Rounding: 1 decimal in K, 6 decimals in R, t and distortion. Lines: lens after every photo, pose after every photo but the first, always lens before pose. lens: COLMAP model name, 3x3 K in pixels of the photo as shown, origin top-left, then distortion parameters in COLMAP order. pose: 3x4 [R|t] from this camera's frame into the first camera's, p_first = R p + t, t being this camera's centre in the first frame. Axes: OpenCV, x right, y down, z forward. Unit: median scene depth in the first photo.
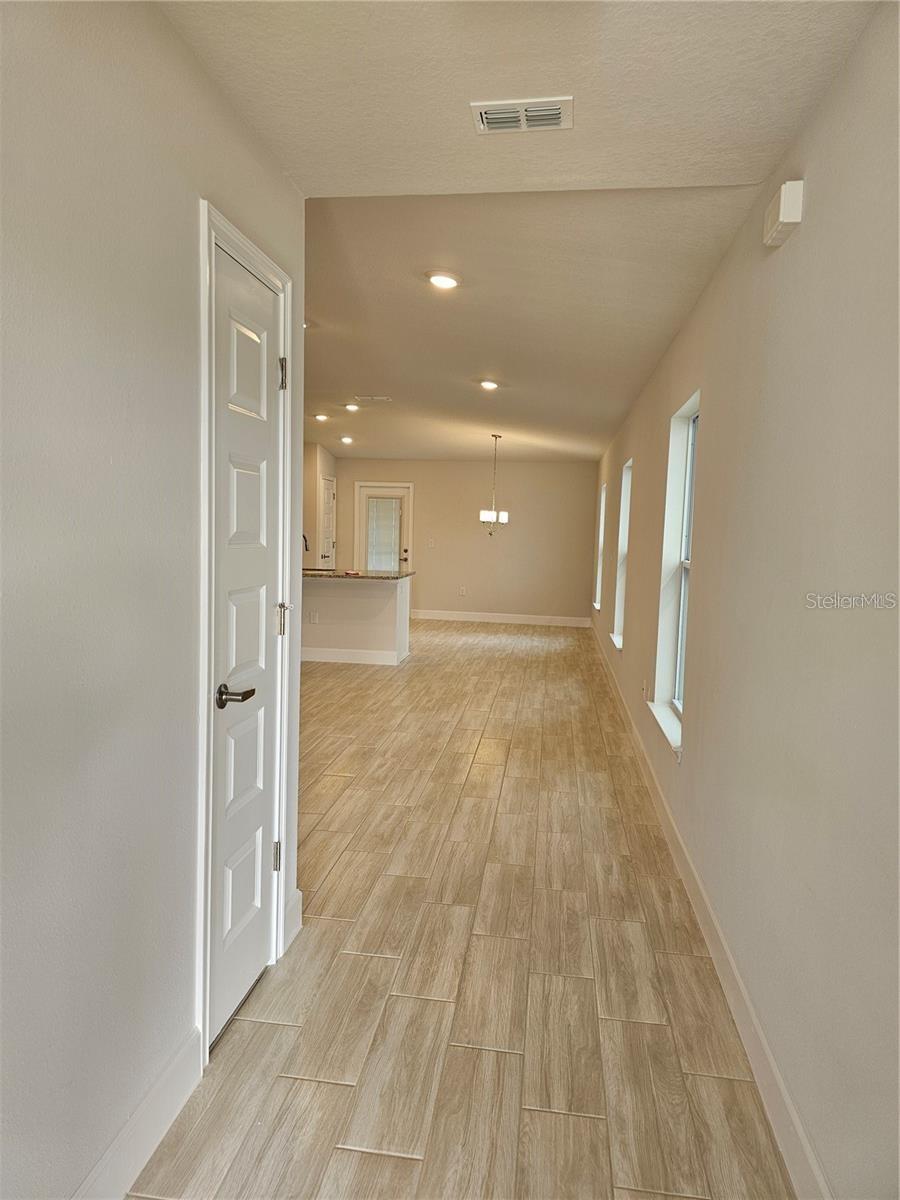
lens RADIAL K [[795.7, 0, 448.9], [0, 795.7, 601.9], [0, 0, 1]] dist [0.026265, -0.019438]
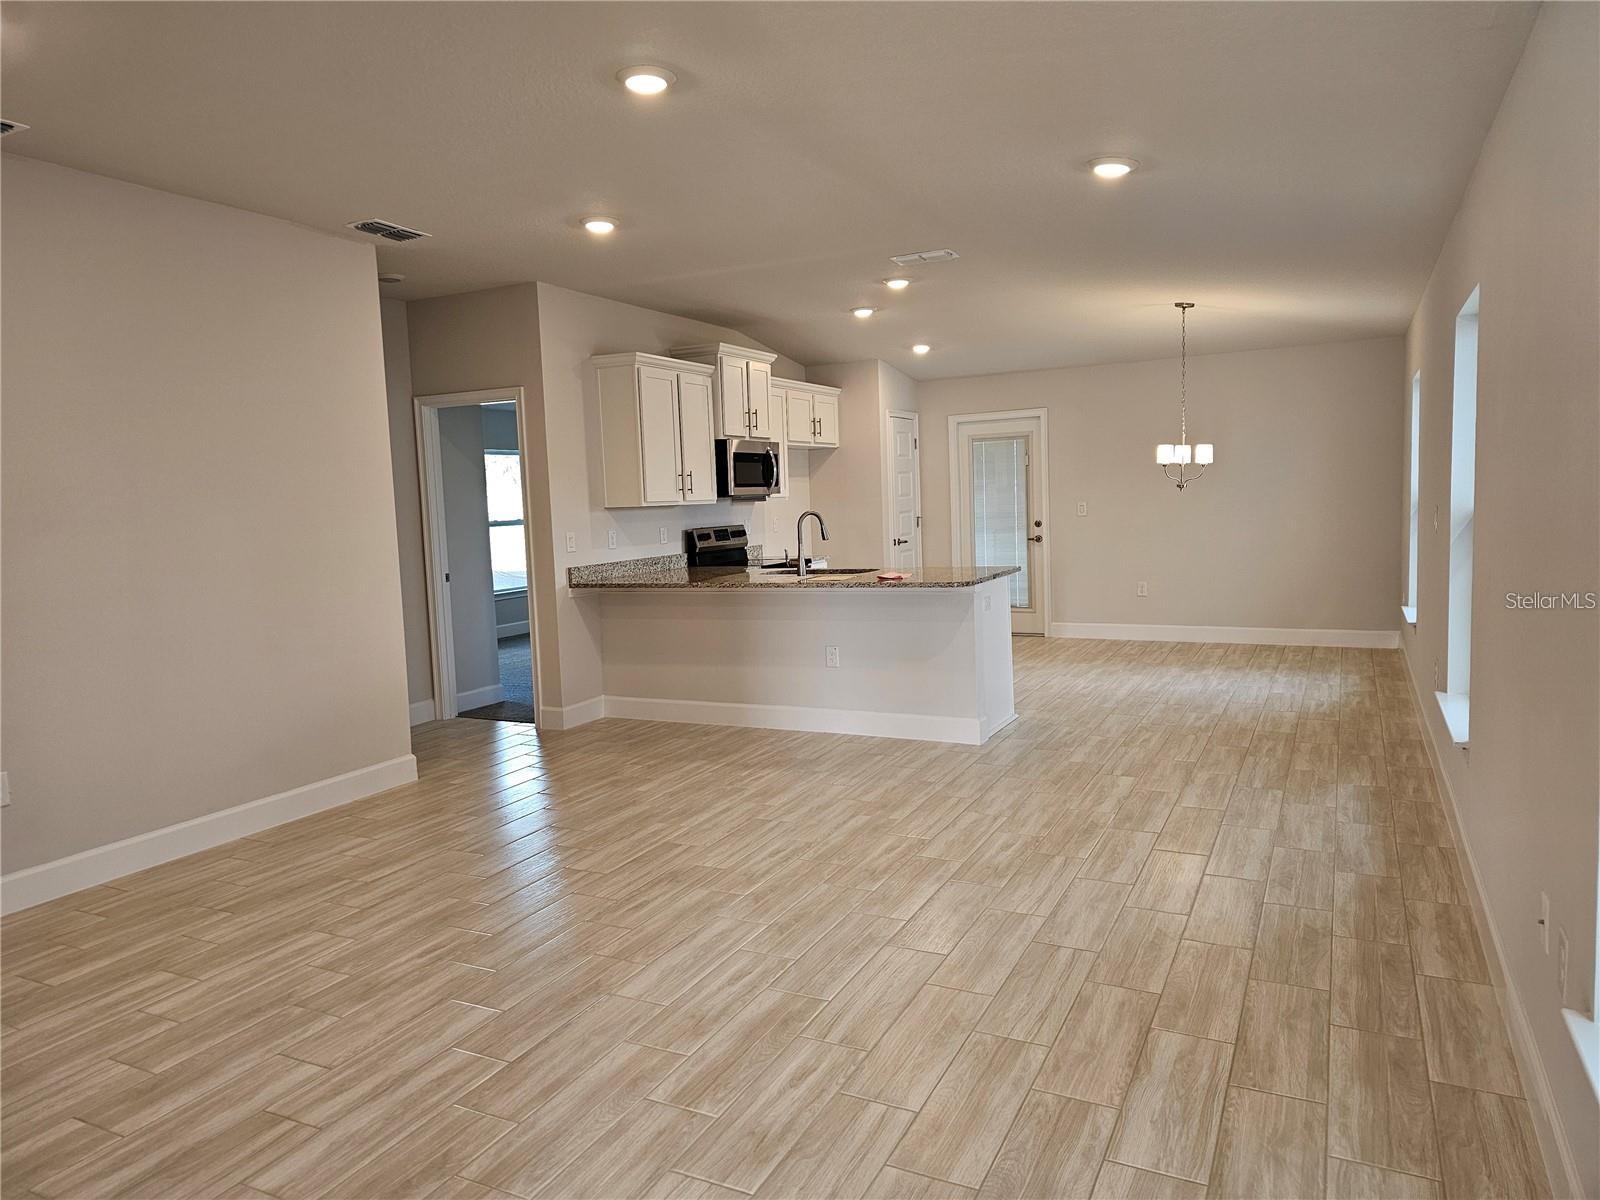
lens RADIAL K [[1061.0, 0, 791.3], [0, 1061.0, 586.5], [0, 0, 1]] dist [0.026265, -0.019438]
pose [[0.937765, -0.035279, -0.345473, 0.062365], [0.034328, 0.999371, -0.008872, -0.024069], [0.345569, -0.003540, 0.938387, 0.270801]]
